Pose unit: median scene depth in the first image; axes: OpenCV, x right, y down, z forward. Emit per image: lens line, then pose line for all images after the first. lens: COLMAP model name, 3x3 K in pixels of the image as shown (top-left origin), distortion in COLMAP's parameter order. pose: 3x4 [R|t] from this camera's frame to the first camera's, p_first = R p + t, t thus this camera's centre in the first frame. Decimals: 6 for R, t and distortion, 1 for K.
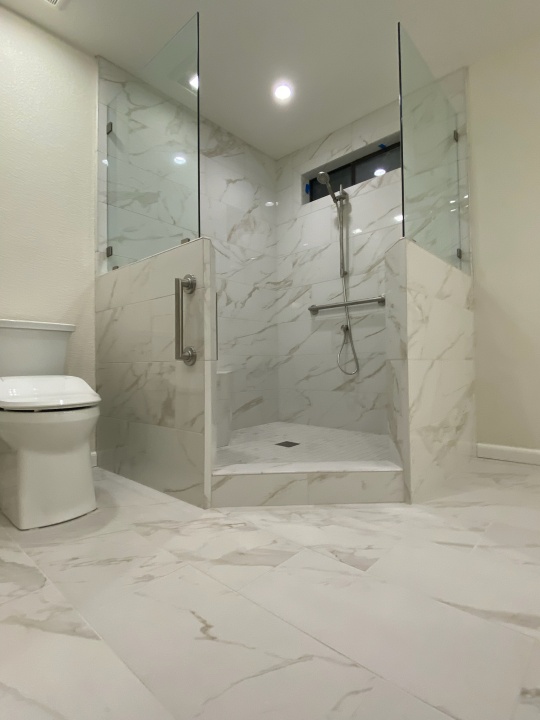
lens RADIAL K [[368.3, 0, 270.7], [0, 368.3, 366.4], [0, 0, 1]] dist [-0.022156, -0.002985]
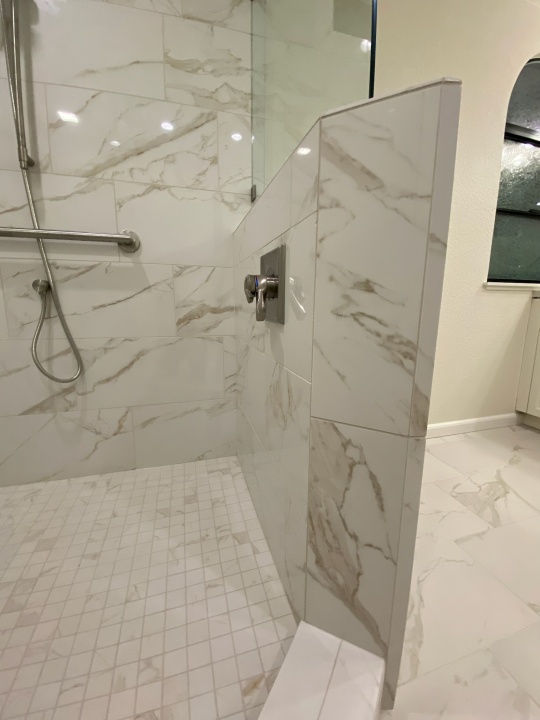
lens RADIAL K [[300.8, 0, 266.2], [0, 300.8, 361.2], [0, 0, 1]] dist [-0.012871, -0.000993]
pose [[0.528891, -0.138346, 0.837338, 0.022786], [-0.015746, 0.984855, 0.172665, -0.100999], [-0.848543, -0.104506, 0.518703, 0.679770]]
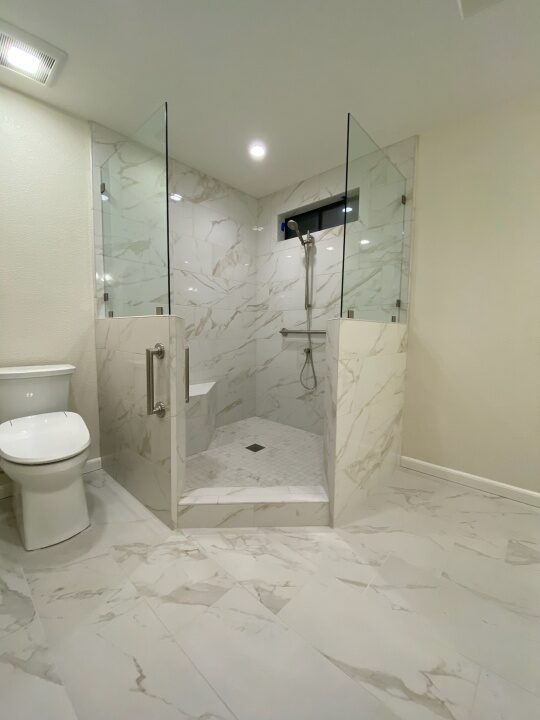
lens RADIAL K [[291.4, 0, 274.5], [0, 291.4, 358.6], [0, 0, 1]] dist [-0.022351, -0.002802]
pose [[0.999659, 0.024723, 0.008416, 0.106698], [-0.025447, 0.994566, 0.100948, -0.219364], [-0.005875, -0.101127, 0.994856, 0.034246]]
